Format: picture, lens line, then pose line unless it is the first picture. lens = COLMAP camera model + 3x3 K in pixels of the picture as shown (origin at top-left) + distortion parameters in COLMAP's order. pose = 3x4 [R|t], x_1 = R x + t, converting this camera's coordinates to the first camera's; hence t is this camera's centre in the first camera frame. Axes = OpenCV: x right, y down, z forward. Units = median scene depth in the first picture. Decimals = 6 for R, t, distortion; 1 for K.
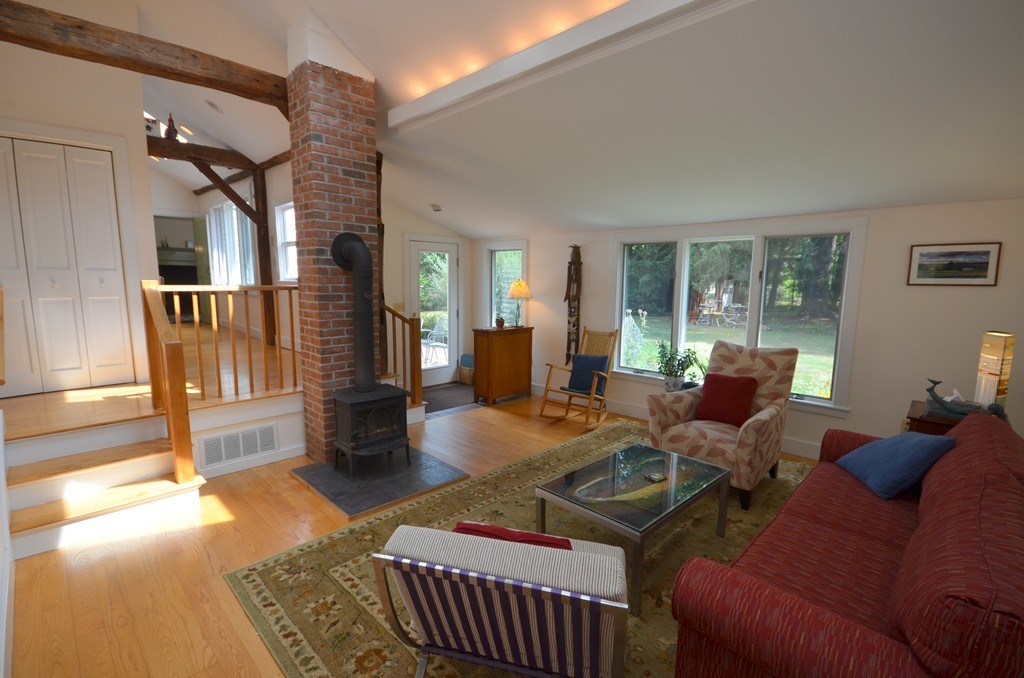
lens RADIAL K [[466.8, 0, 509.7], [0, 466.8, 346.2], [0, 0, 1]] dist [-0.000354, -0.000670]
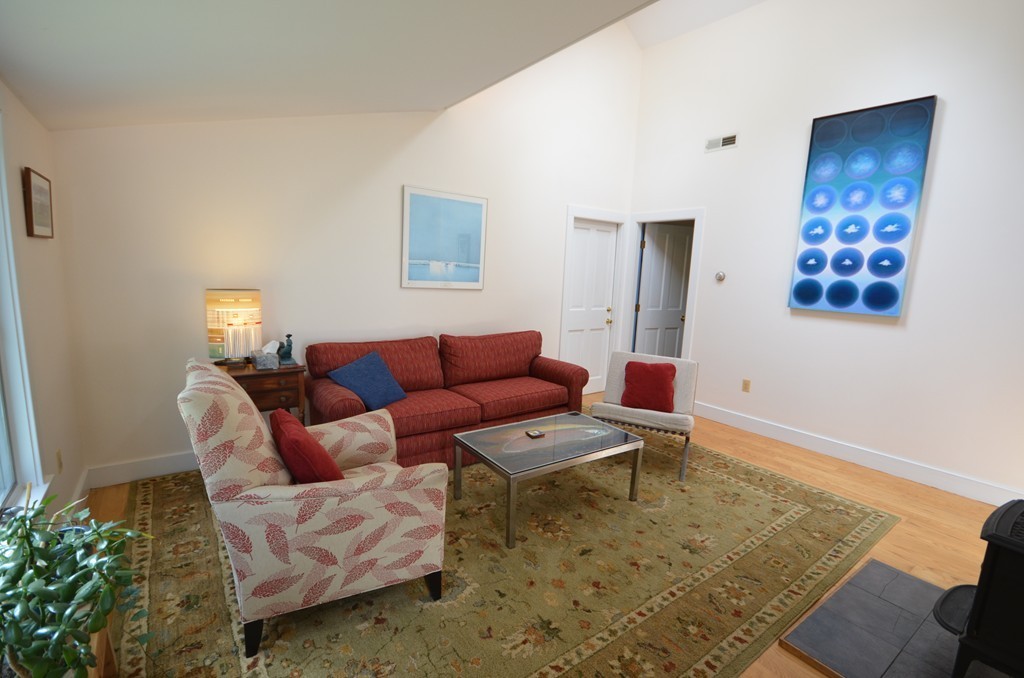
lens RADIAL K [[466.8, 0, 509.7], [0, 466.8, 346.2], [0, 0, 1]] dist [-0.000354, -0.000670]
pose [[-0.985298, -0.075051, 0.153478, 0.110218], [-0.025258, 0.952463, 0.303607, -0.130645], [-0.168968, 0.295267, -0.940355, 1.017420]]
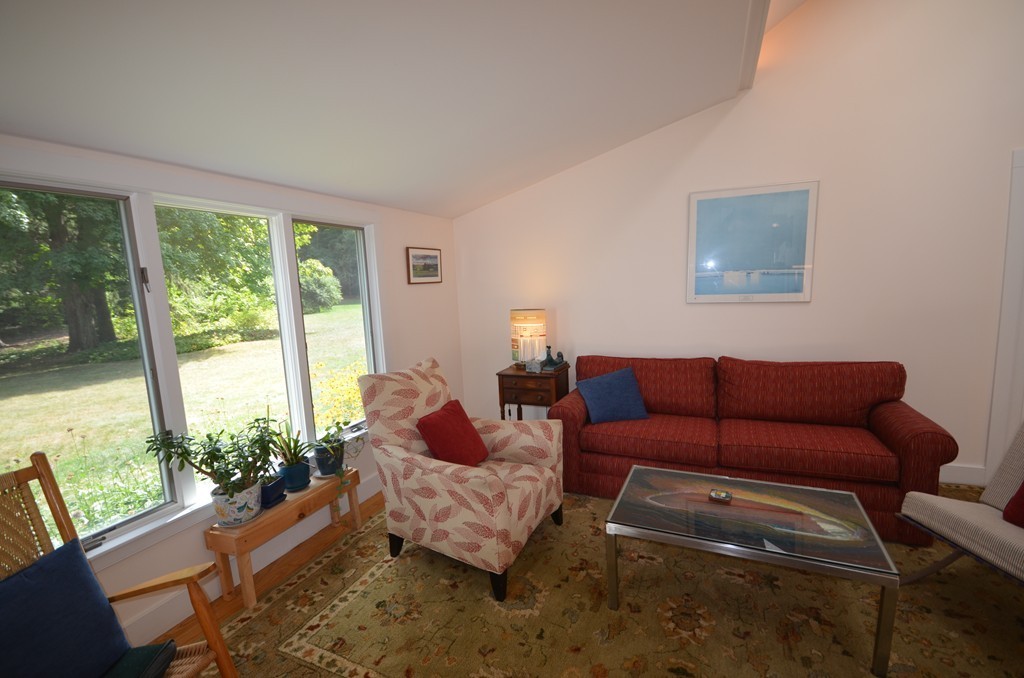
lens RADIAL K [[447.0, 0, 509.0], [0, 447.0, 343.7], [0, 0, 1]] dist [0.000854, -0.000205]
pose [[-0.349060, -0.119496, 0.929450, -0.138077], [0.178733, 0.965139, 0.191208, -0.105397], [-0.919898, 0.232867, -0.315533, 0.783735]]
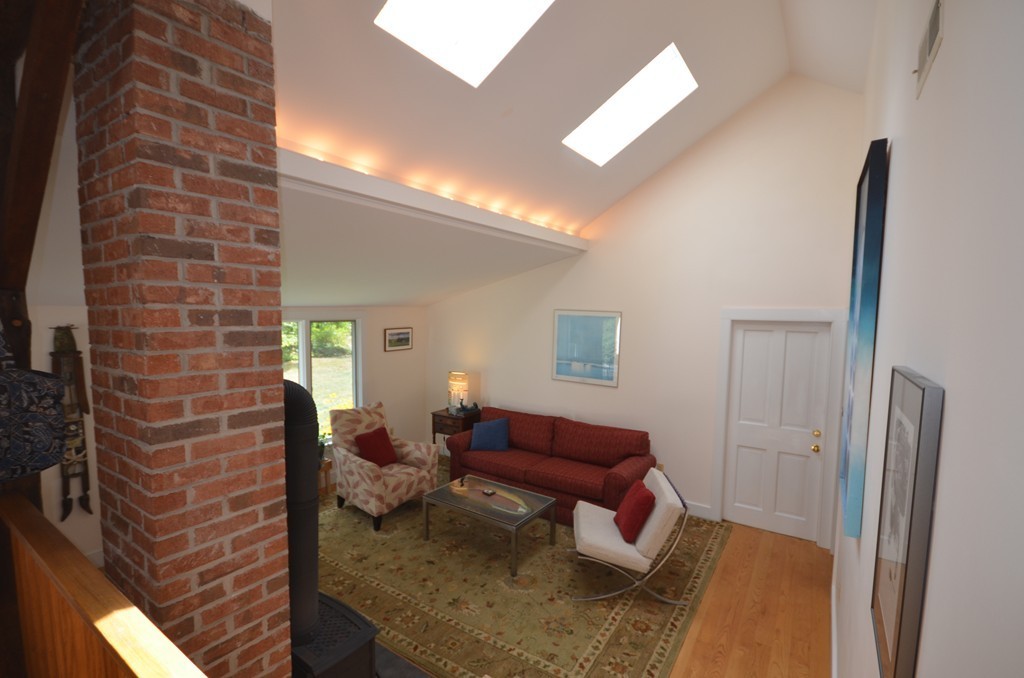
lens RADIAL K [[466.8, 0, 509.7], [0, 466.8, 346.2], [0, 0, 1]] dist [-0.000354, -0.000670]
pose [[-0.183885, -0.096328, 0.978216, -0.628604], [0.127013, 0.984515, 0.120824, -0.205390], [-0.974707, 0.146463, -0.168803, 0.573993]]
